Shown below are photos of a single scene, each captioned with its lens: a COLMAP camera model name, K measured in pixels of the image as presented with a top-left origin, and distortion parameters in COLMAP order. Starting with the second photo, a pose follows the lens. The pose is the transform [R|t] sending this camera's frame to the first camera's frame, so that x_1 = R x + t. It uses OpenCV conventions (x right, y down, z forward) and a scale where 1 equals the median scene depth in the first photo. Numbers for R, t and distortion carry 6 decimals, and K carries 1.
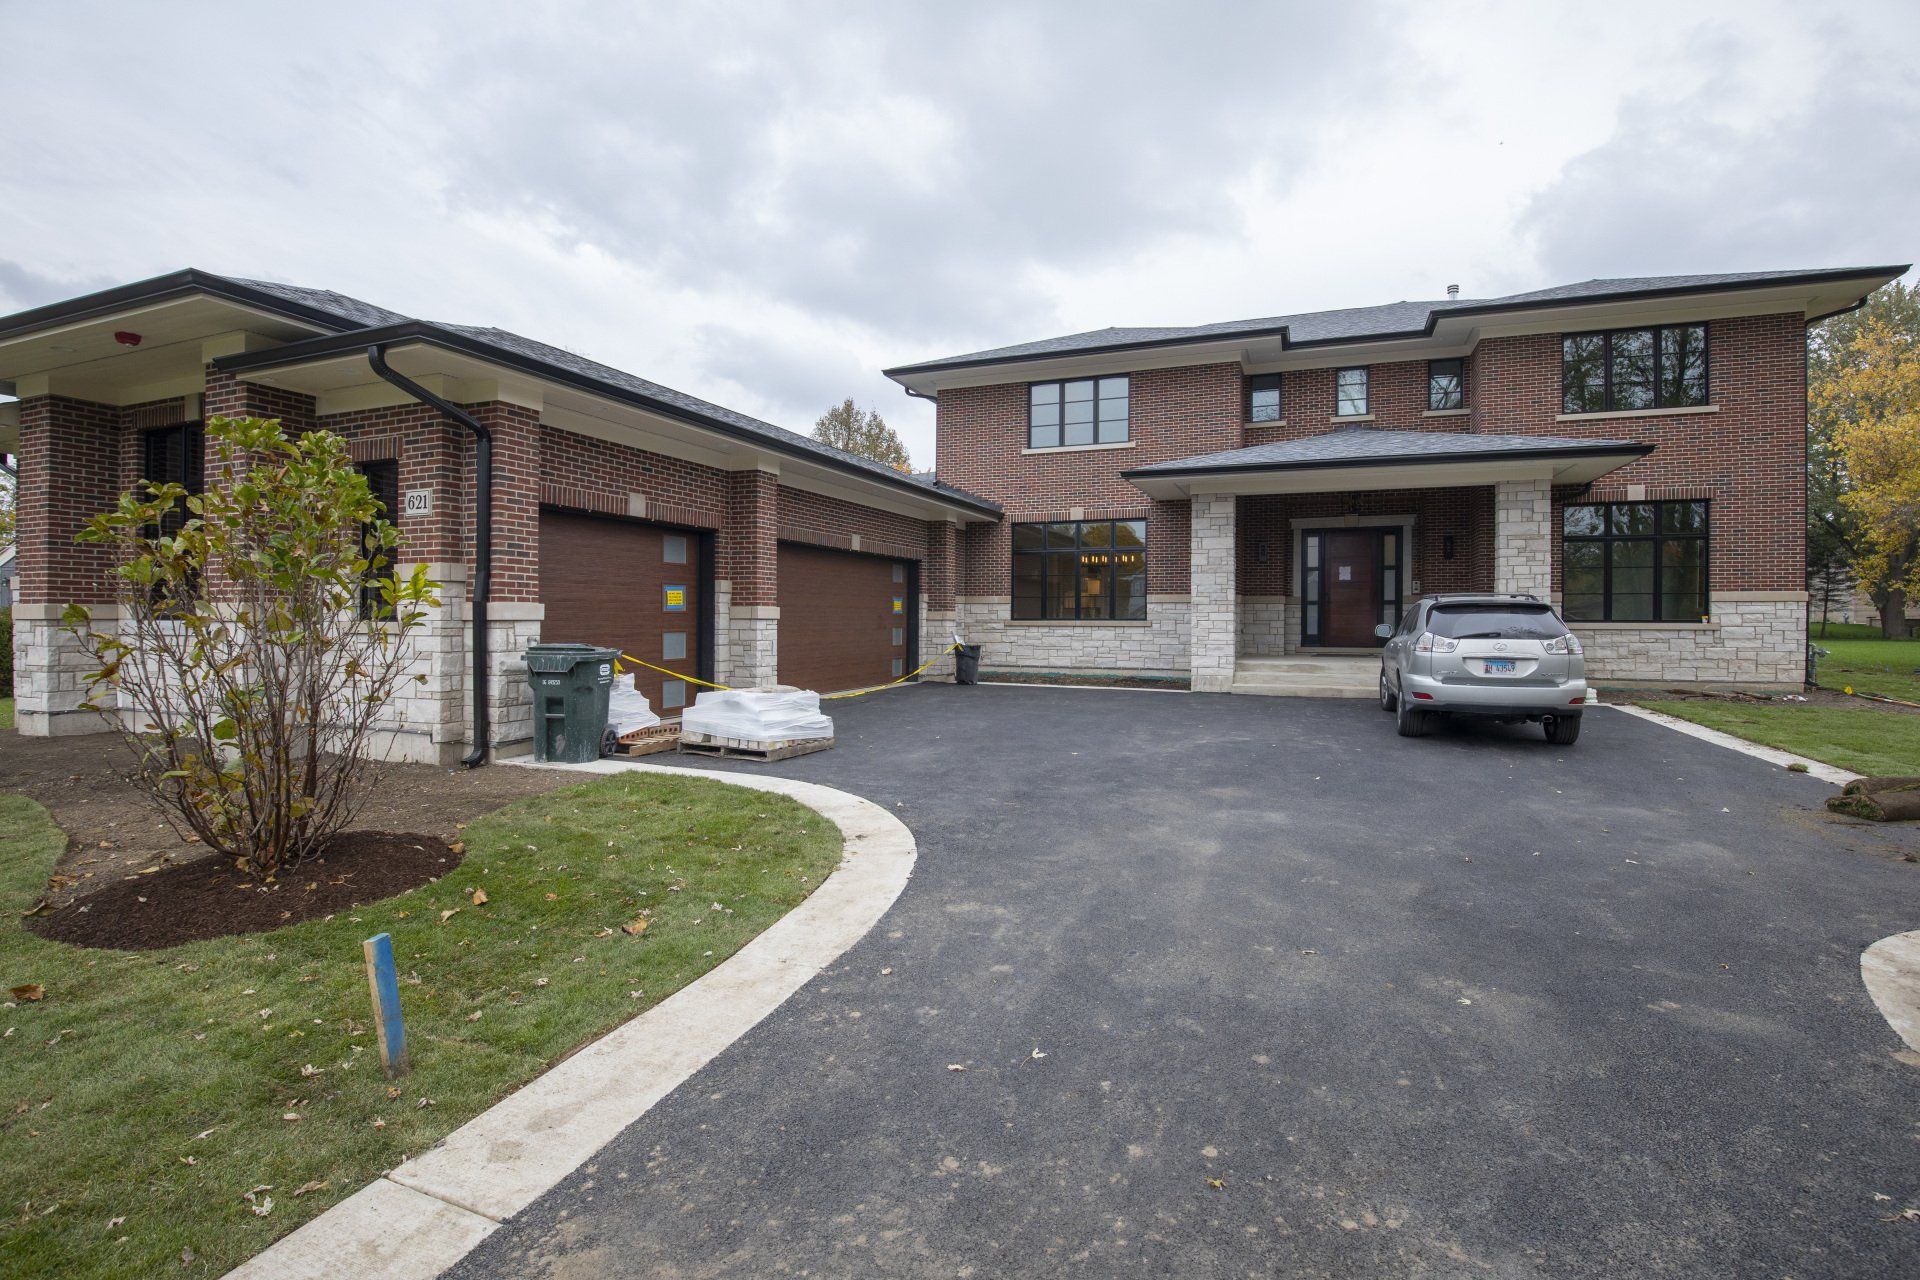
lens RADIAL K [[901.2, 0, 958.2], [0, 901.2, 614.8], [0, 0, 1]] dist [-0.031011, -0.000177]
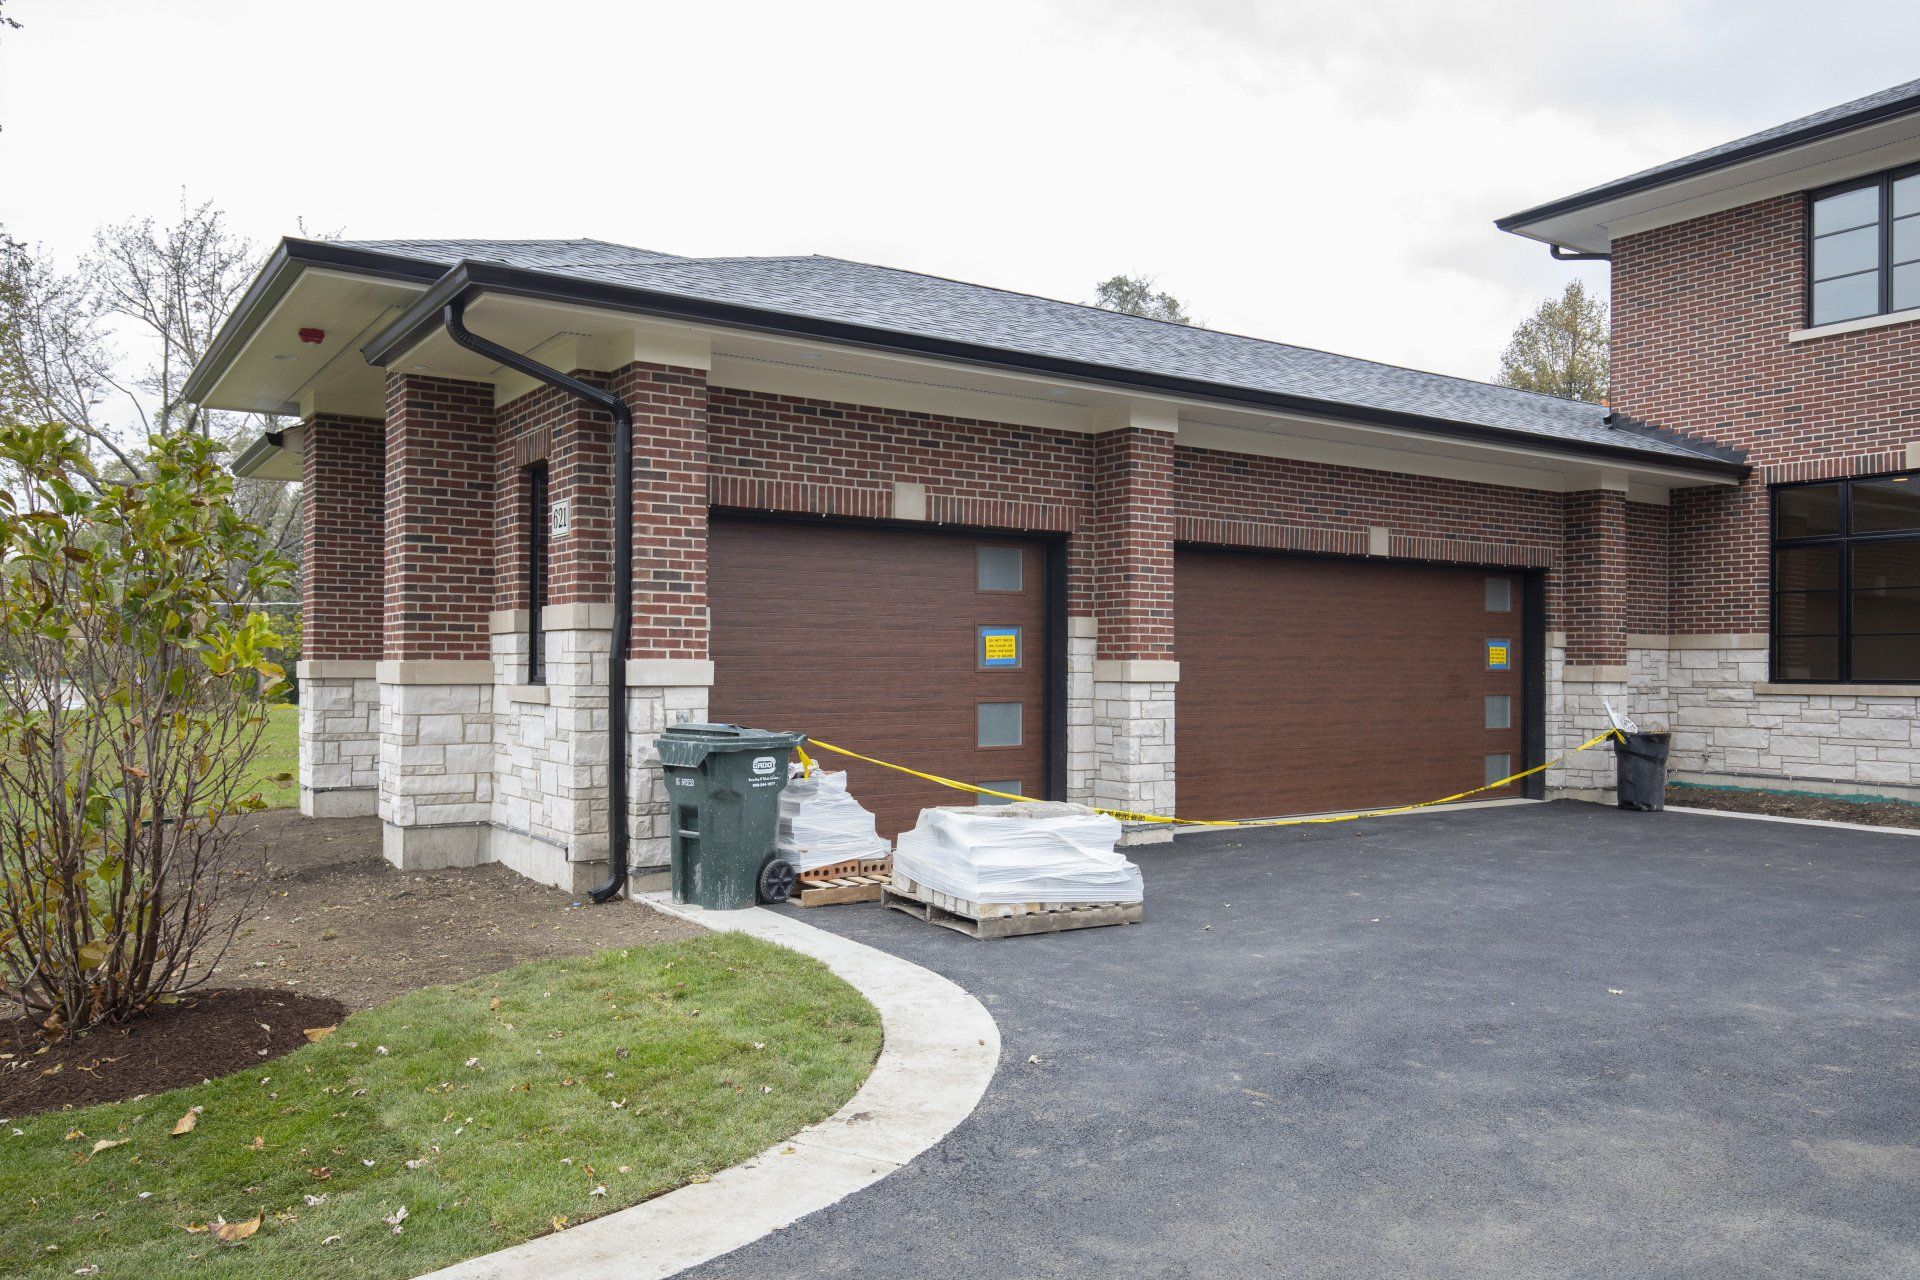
lens RADIAL K [[1416.7, 0, 960.0], [0, 1416.7, 640.0], [0, 0, 1]] dist [0.009246, 0.003406]
pose [[0.826157, -0.009307, -0.563363, 0.276574], [0.000462, 0.999874, -0.015841, -0.011153], [0.563440, 0.012827, 0.826057, 0.239718]]
